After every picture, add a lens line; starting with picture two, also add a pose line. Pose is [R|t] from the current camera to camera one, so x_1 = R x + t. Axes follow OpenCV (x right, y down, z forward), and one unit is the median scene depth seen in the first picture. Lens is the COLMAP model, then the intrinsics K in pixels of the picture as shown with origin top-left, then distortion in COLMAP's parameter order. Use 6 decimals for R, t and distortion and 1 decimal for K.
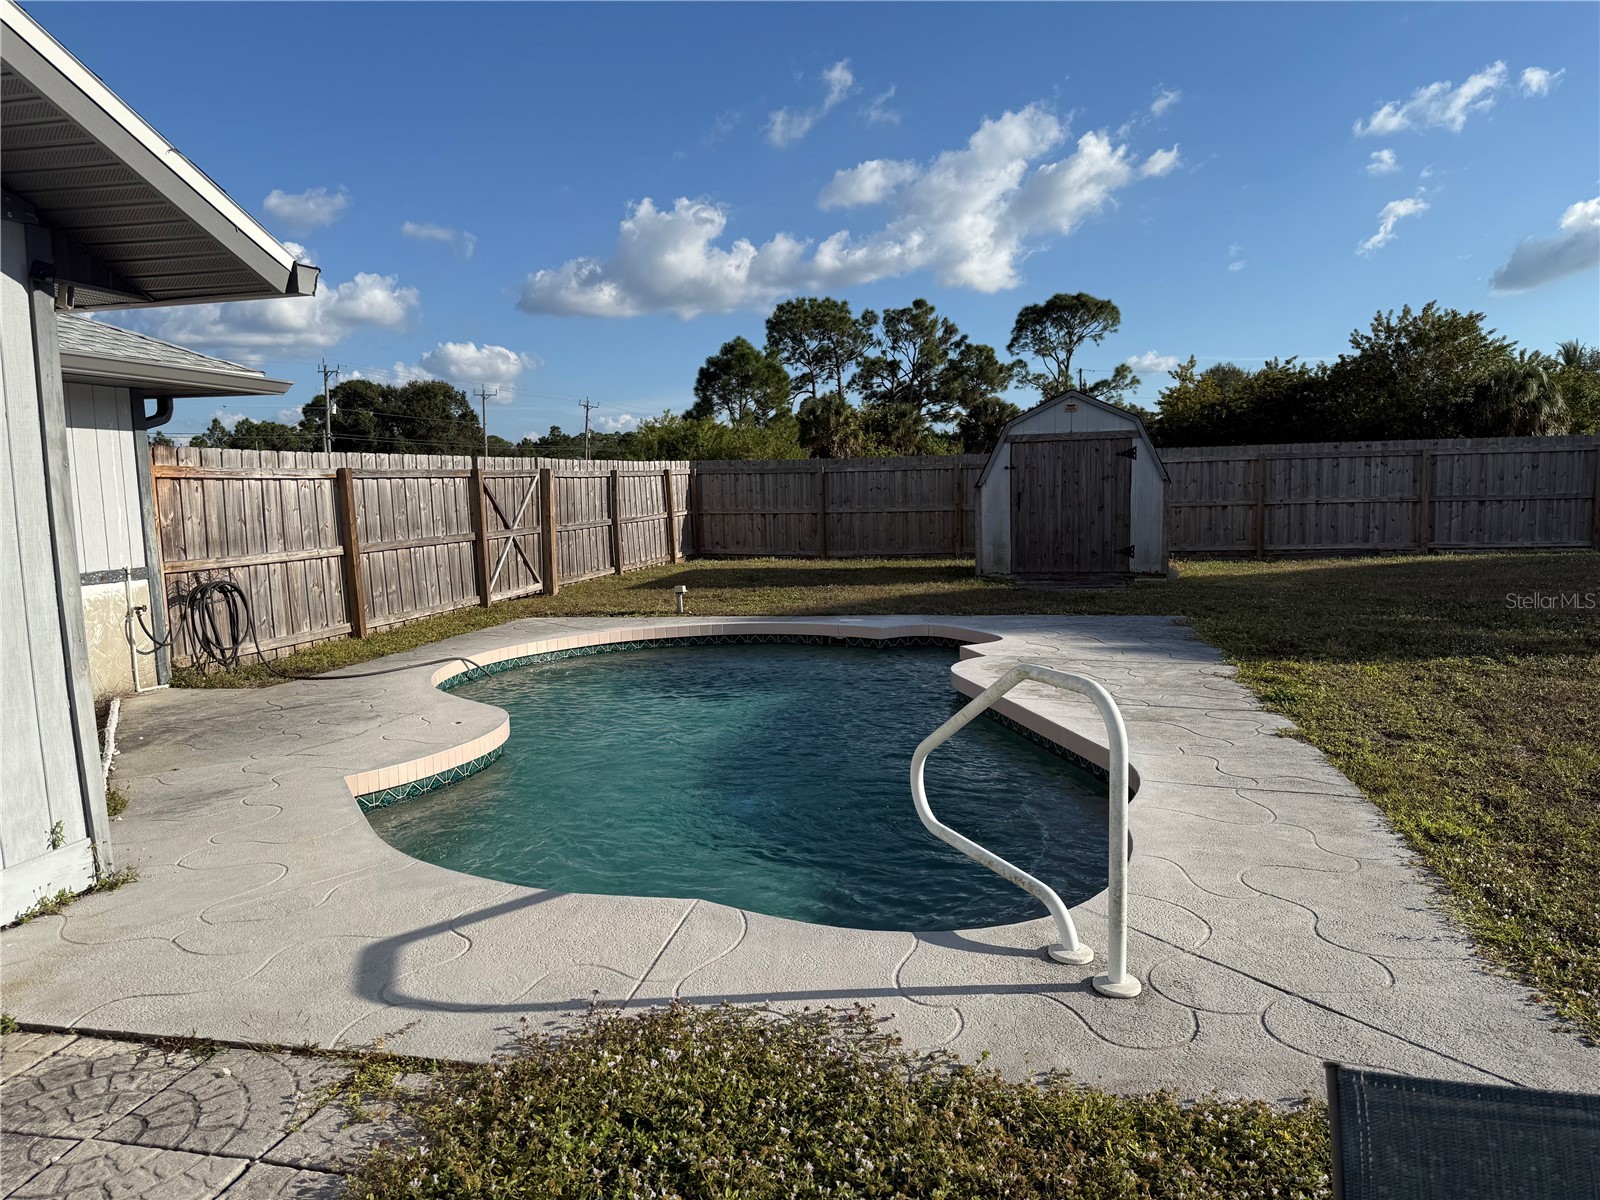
lens RADIAL K [[1115.9, 0, 801.9], [0, 1115.9, 595.6], [0, 0, 1]] dist [0.040325, -0.004125]
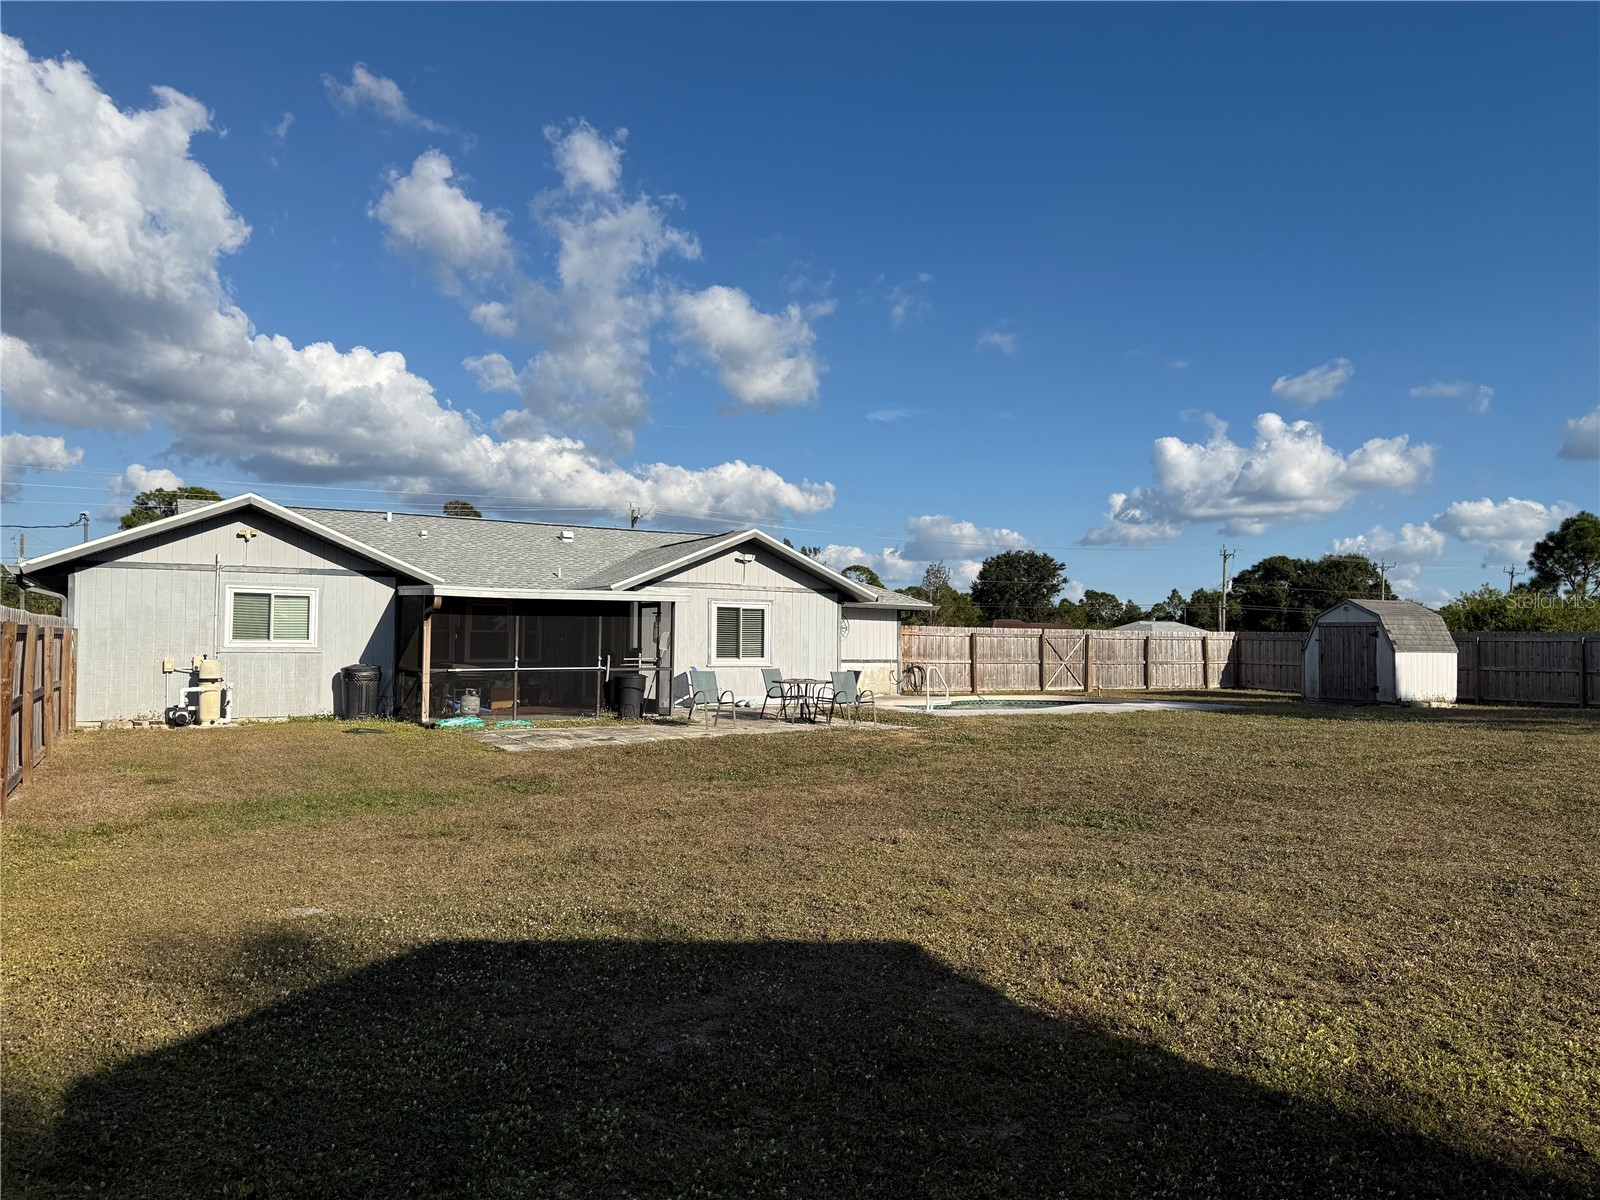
lens RADIAL K [[1127.1, 0, 800.0], [0, 1127.1, 599.6], [0, 0, 1]] dist [0.017933, -0.025819]
pose [[0.668791, 0.000188, -0.743450, 0.731342], [-0.104022, 0.990187, -0.093325, 0.059300], [0.736137, 0.139750, 0.662248, -0.630030]]
